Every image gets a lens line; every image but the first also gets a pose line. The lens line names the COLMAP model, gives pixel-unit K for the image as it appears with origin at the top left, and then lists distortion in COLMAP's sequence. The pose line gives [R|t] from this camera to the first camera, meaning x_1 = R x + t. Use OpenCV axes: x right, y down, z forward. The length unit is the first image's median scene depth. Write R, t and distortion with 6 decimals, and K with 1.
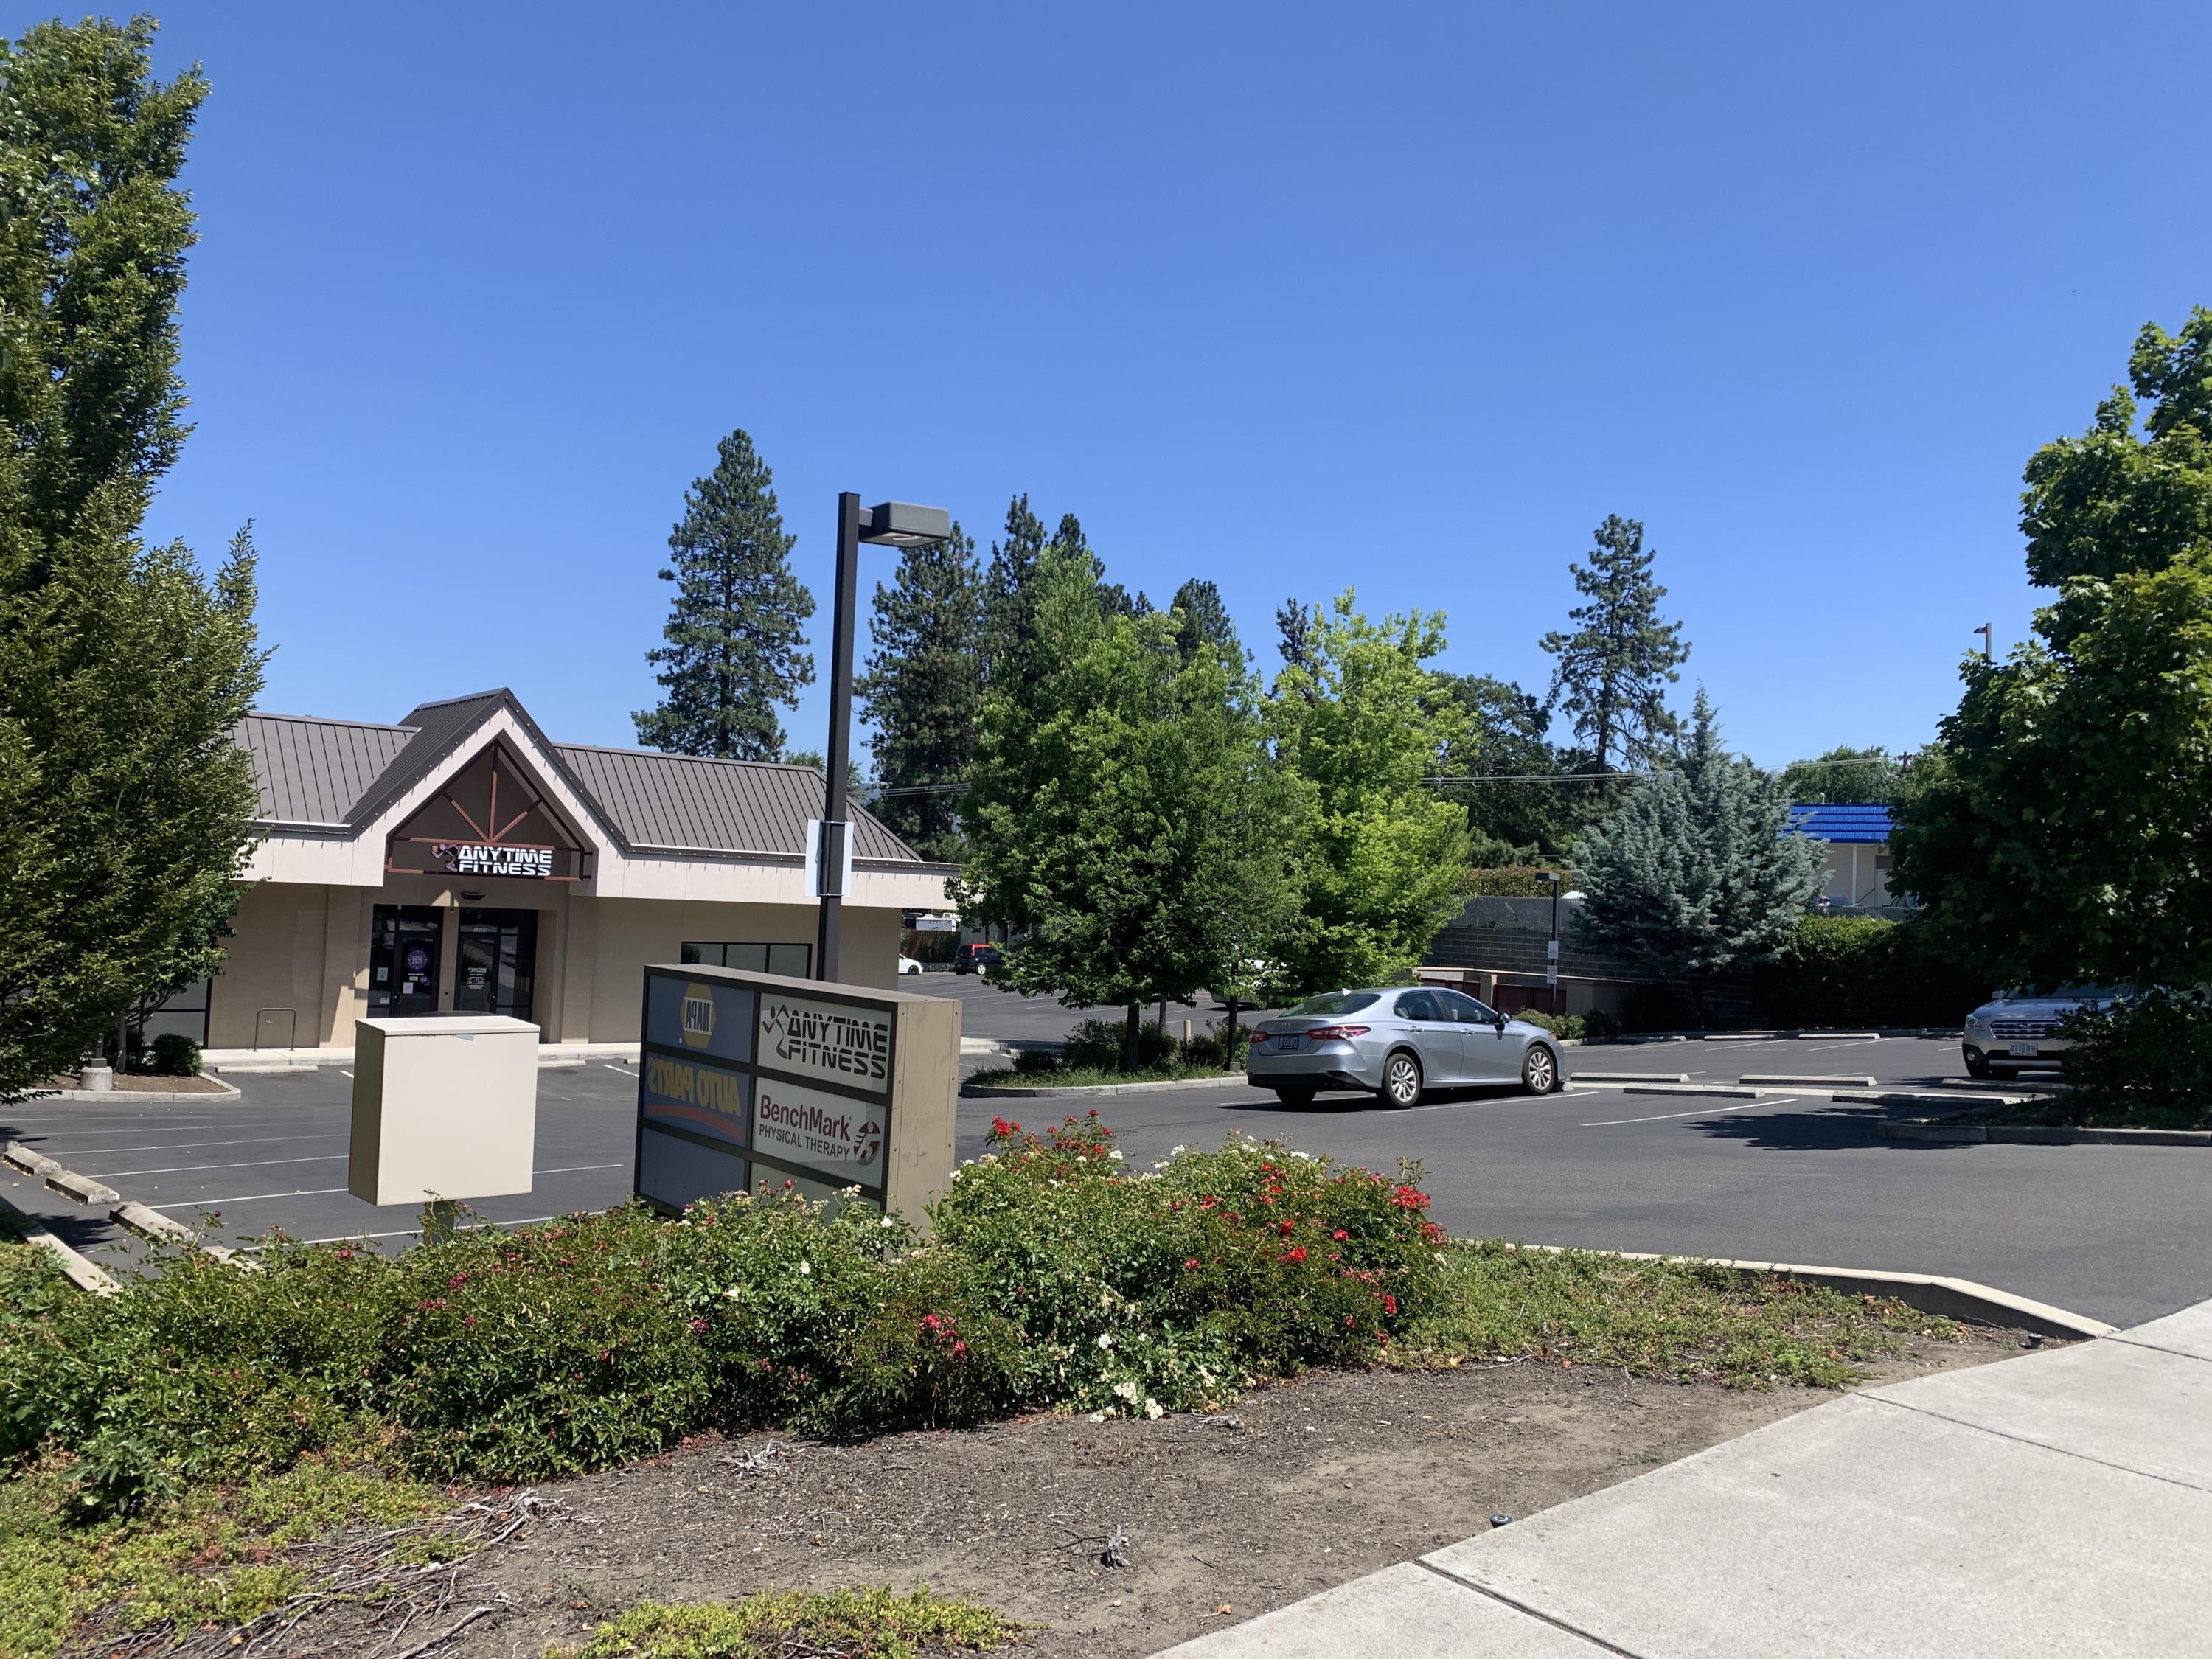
lens RADIAL K [[1672.8, 0, 1109.3], [0, 1672.8, 830.0], [0, 0, 1]] dist [0.002816, 0.001877]
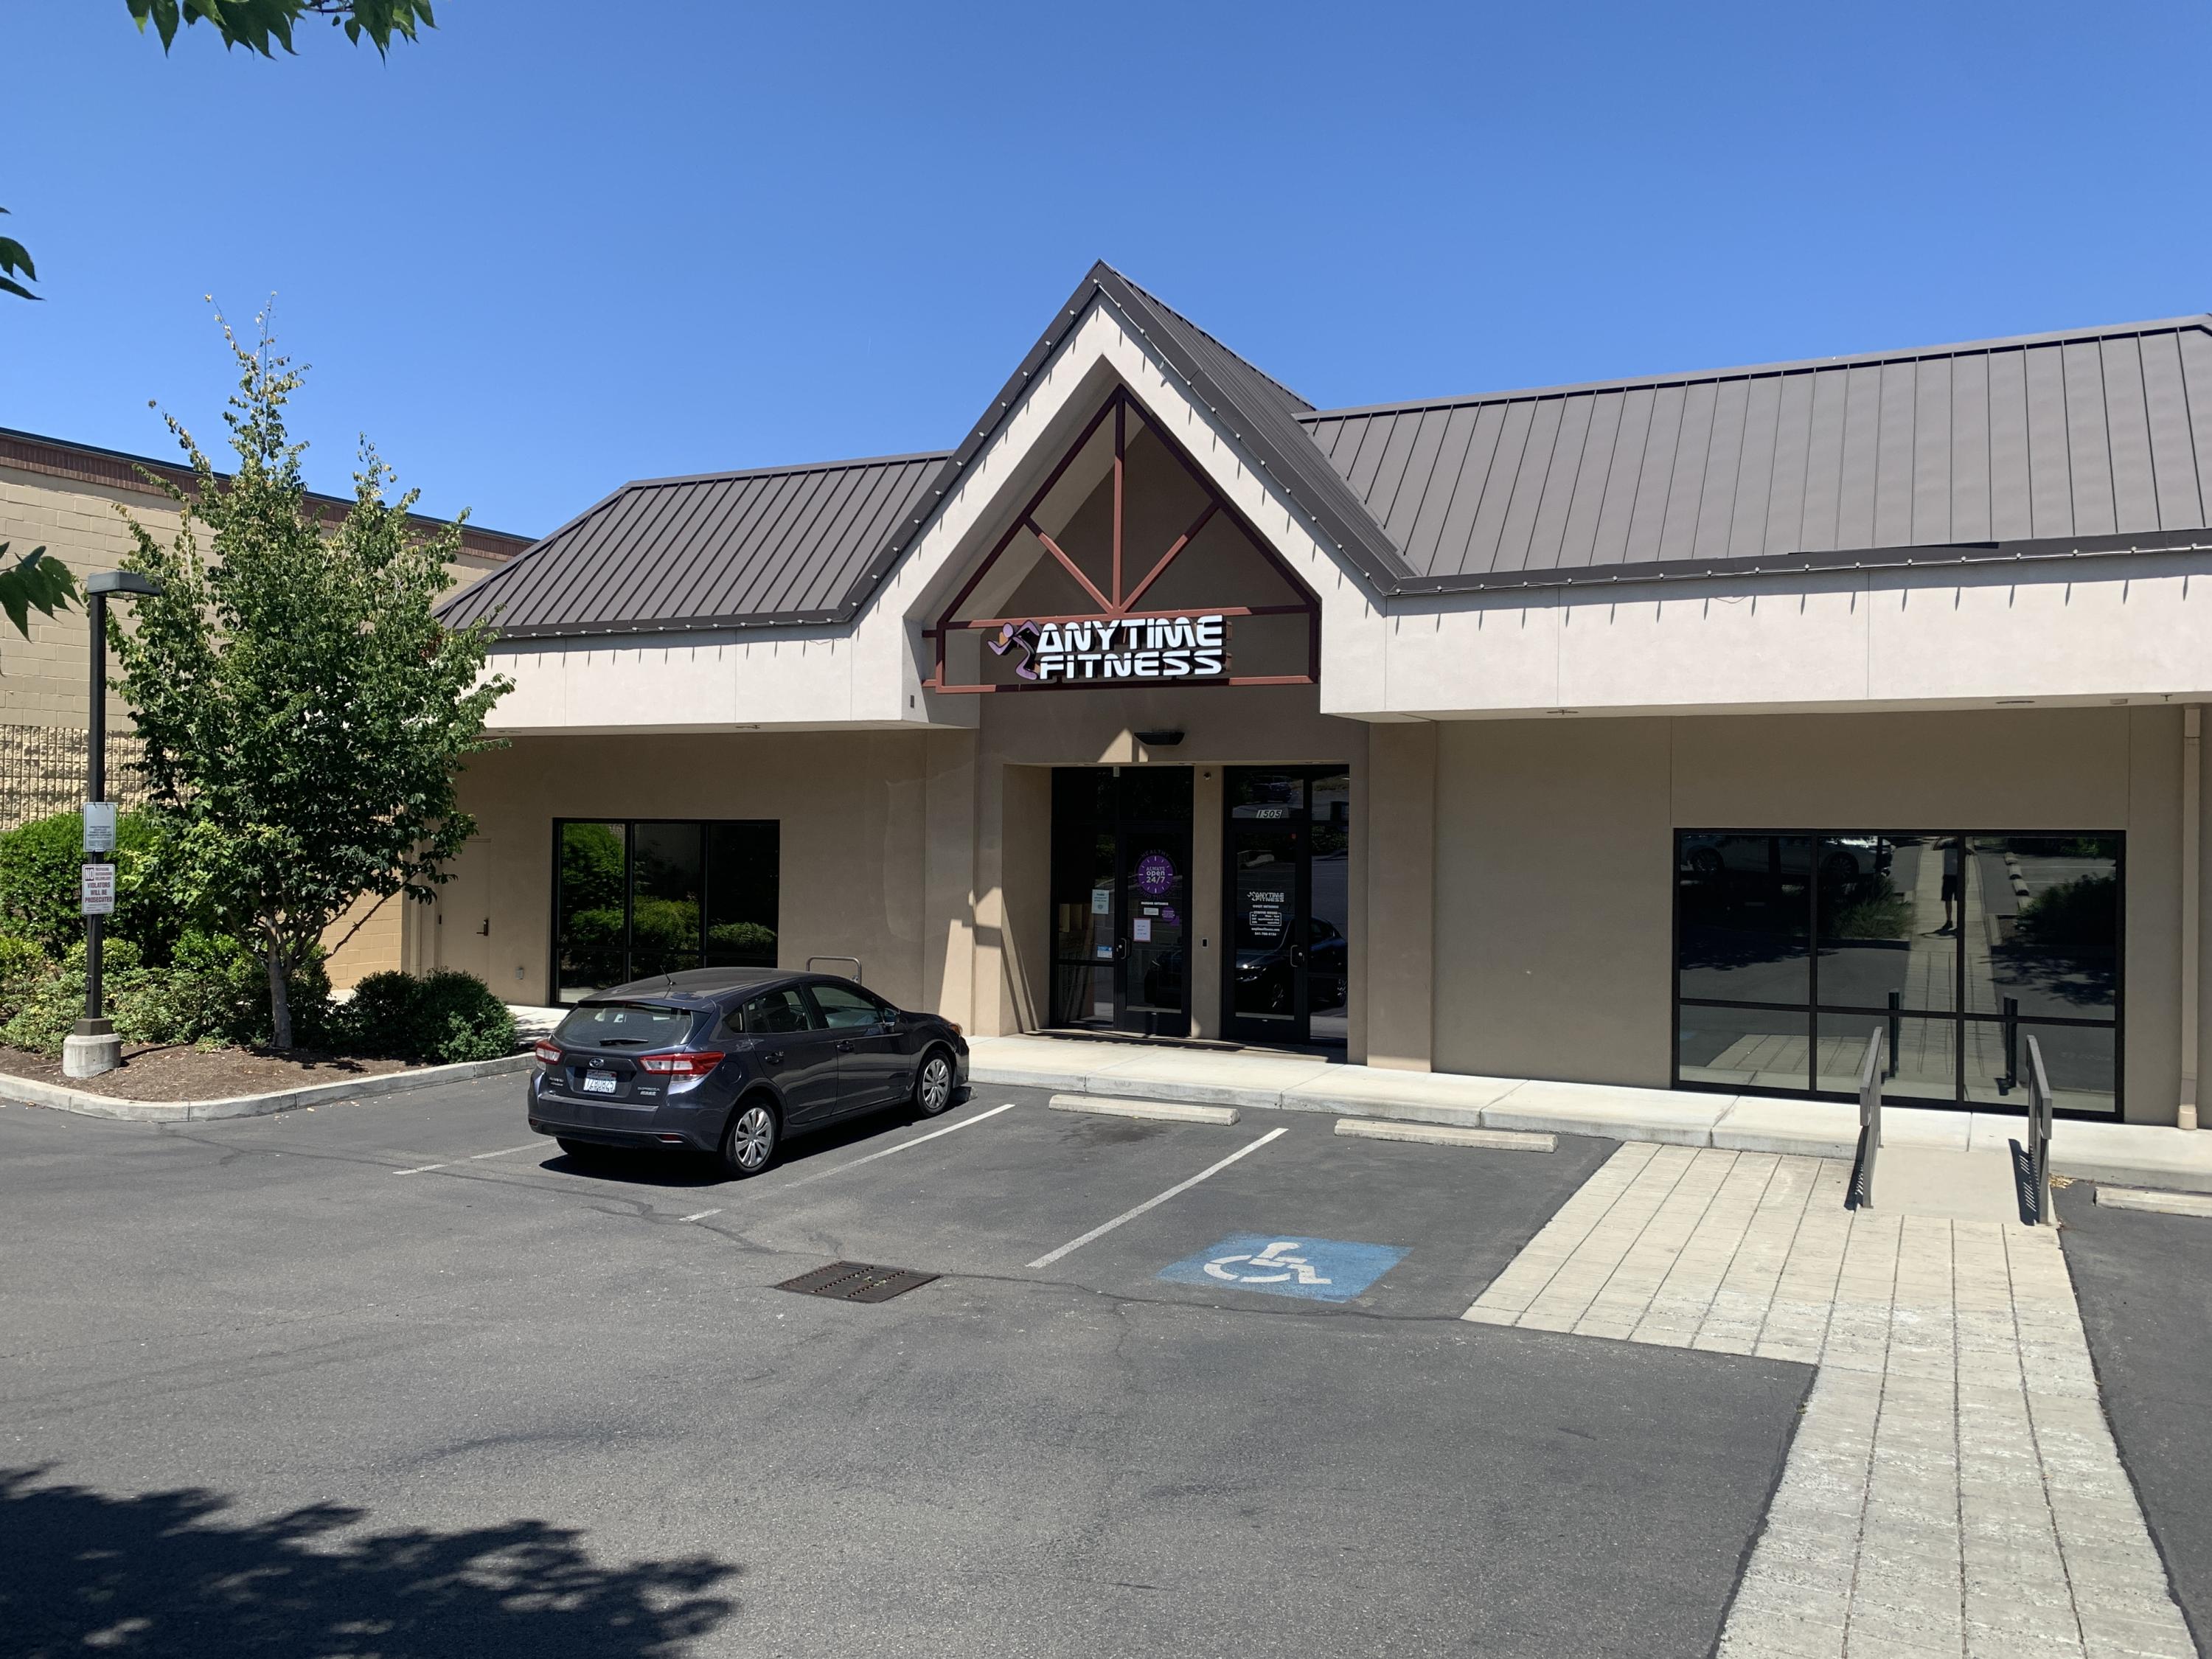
lens RADIAL K [[1672.8, 0, 1110.2], [0, 1672.8, 812.4], [0, 0, 1]] dist [0.002816, 0.001877]
pose [[0.424815, -0.040962, -0.904353, 0.039303], [0.055499, 0.998275, -0.019146, 0.070790], [0.903577, -0.042057, 0.426356, 0.808218]]
